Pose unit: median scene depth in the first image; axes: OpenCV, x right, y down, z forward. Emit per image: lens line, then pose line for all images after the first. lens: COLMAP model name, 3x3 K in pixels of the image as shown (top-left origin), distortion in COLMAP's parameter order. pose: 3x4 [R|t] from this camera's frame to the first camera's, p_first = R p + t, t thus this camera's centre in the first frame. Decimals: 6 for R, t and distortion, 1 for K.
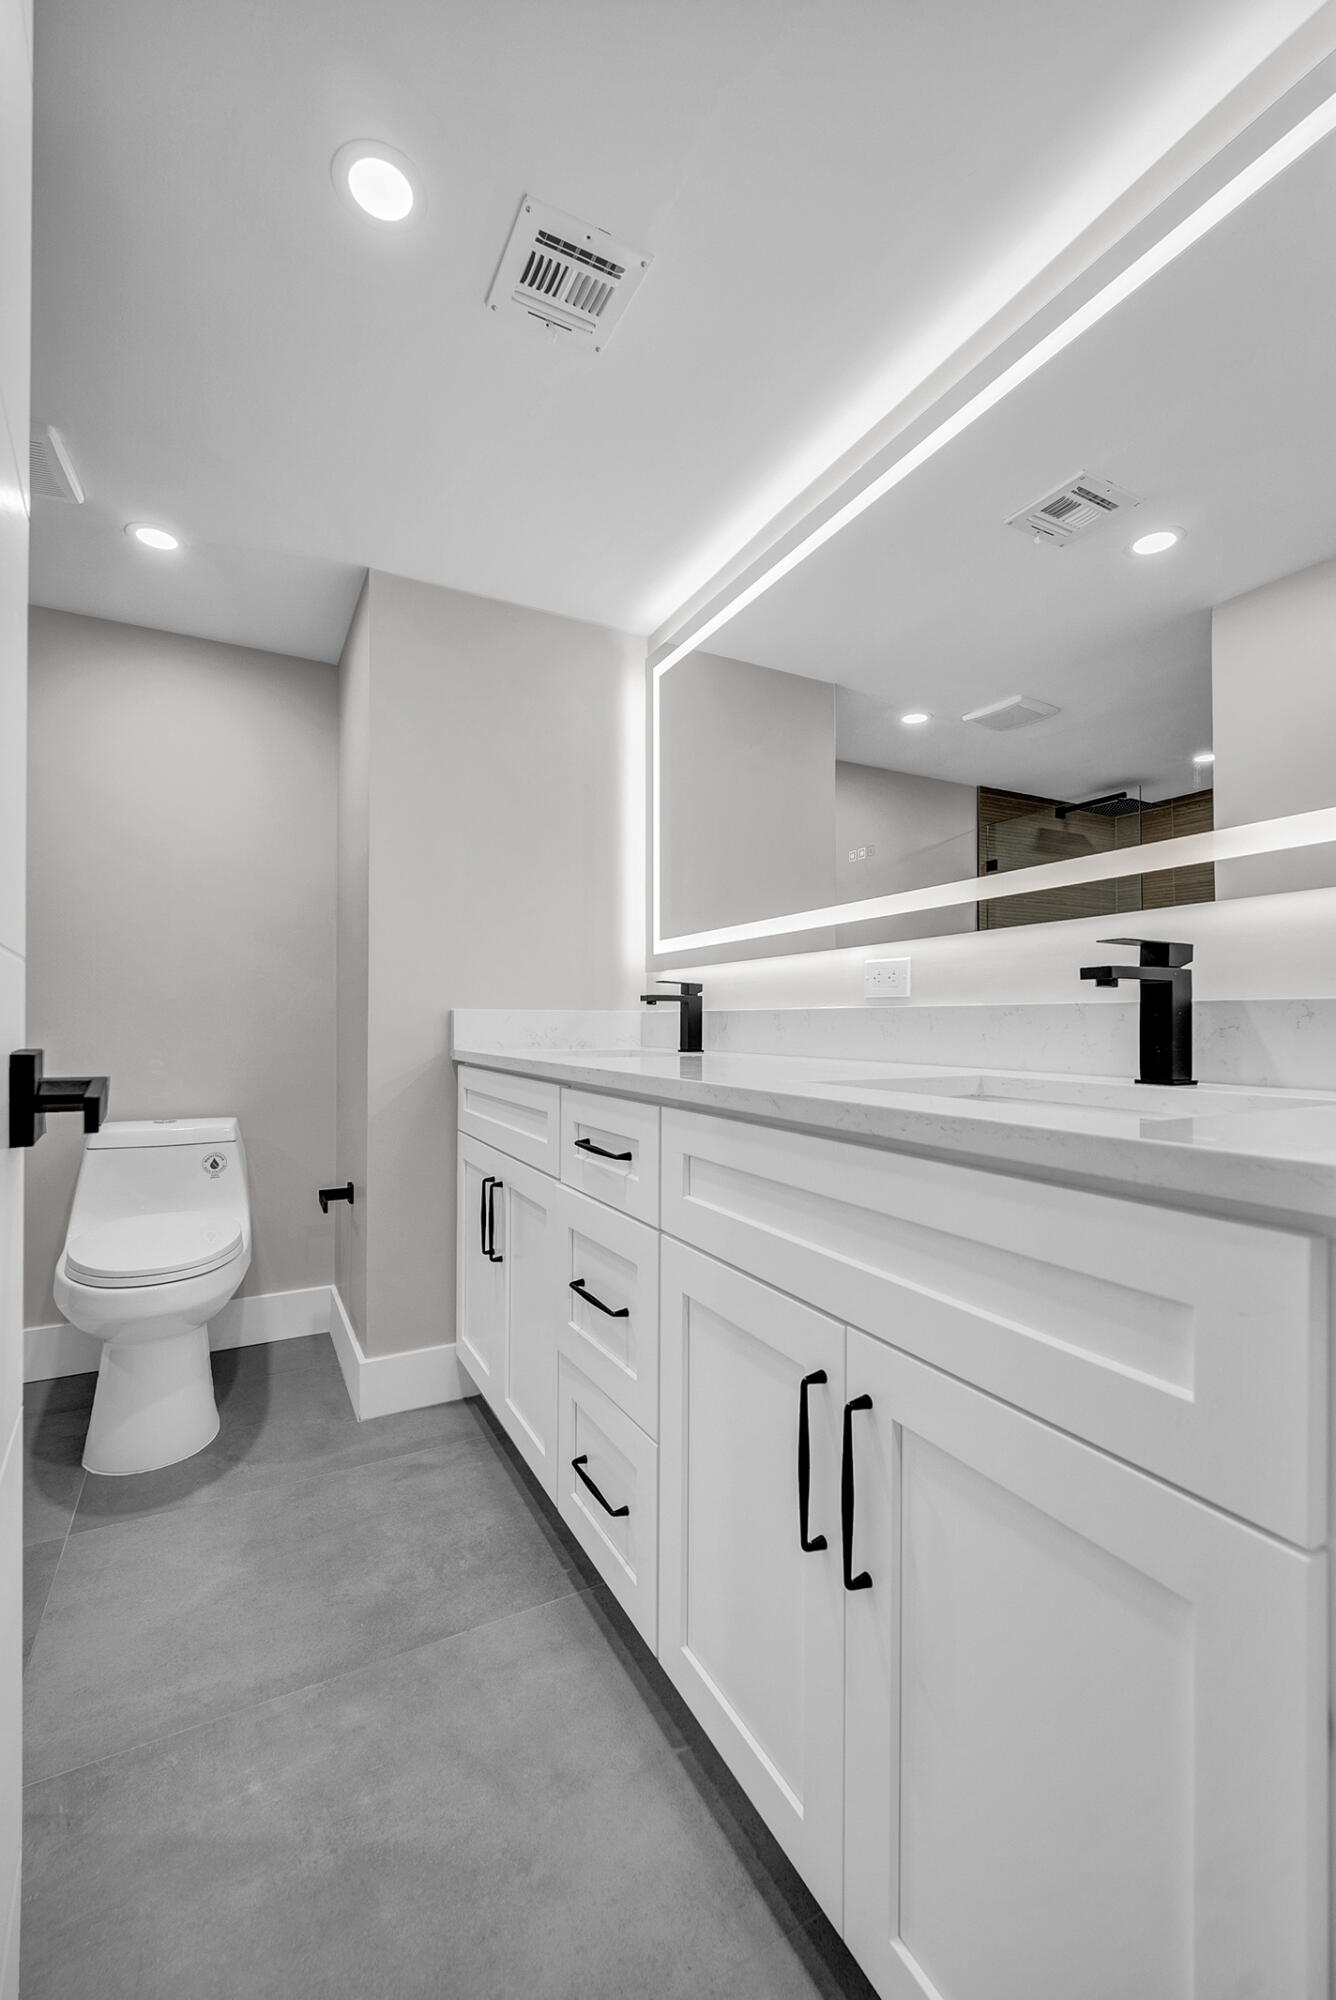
lens RADIAL K [[822.8, 0, 676.8], [0, 822.8, 1017.2], [0, 0, 1]] dist [-0.001009, 0.000236]
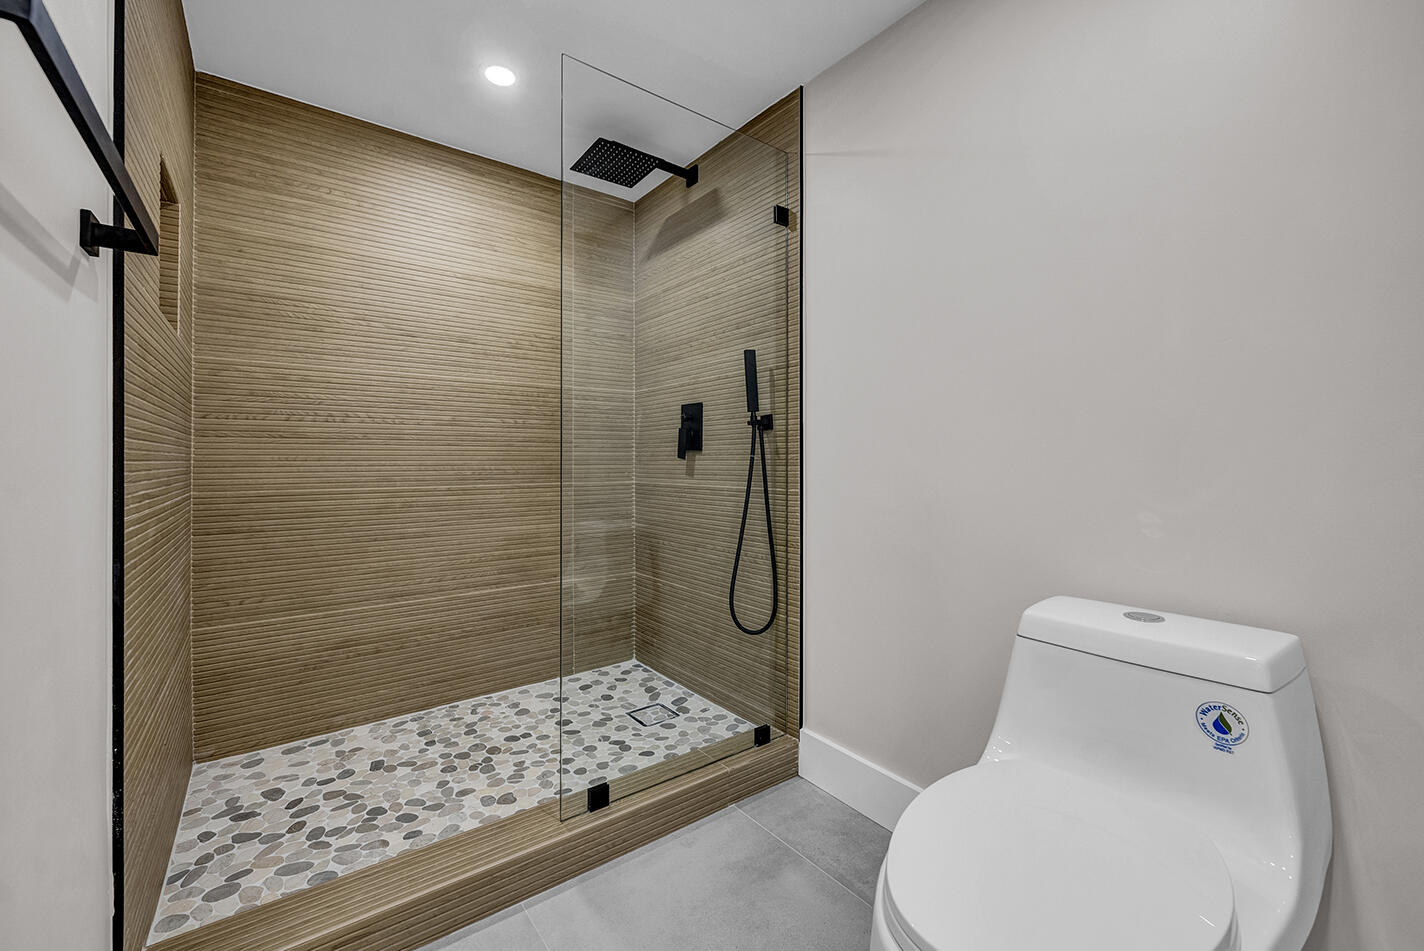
lens RADIAL K [[587.0, 0, 713.0], [0, 587.0, 454.0], [0, 0, 1]] dist [-0.000754, -0.000434]
pose [[0.148425, -0.006222, -0.988904, -0.272764], [0.009150, 0.999946, -0.004918, 0.004571], [0.988881, -0.008318, 0.148474, 0.715625]]
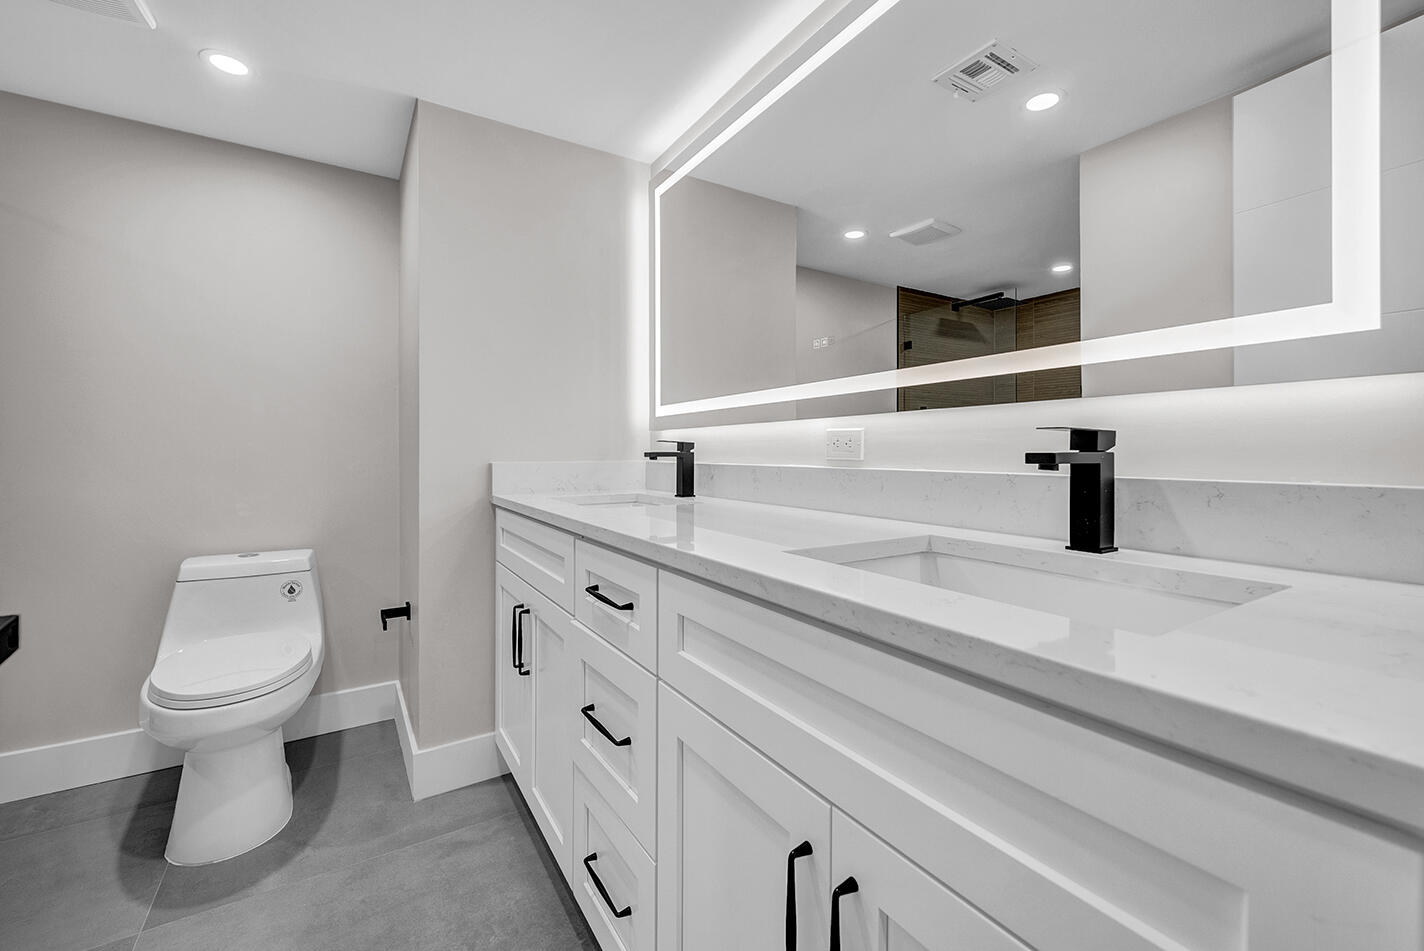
lens RADIAL K [[587.0, 0, 713.0], [0, 587.0, 454.0], [0, 0, 1]] dist [-0.000754, -0.000434]
pose [[0.997950, -0.001086, 0.063995, 0.002896], [0.000296, 0.999924, 0.012345, -0.037086], [-0.064004, -0.012301, 0.997874, 0.115345]]
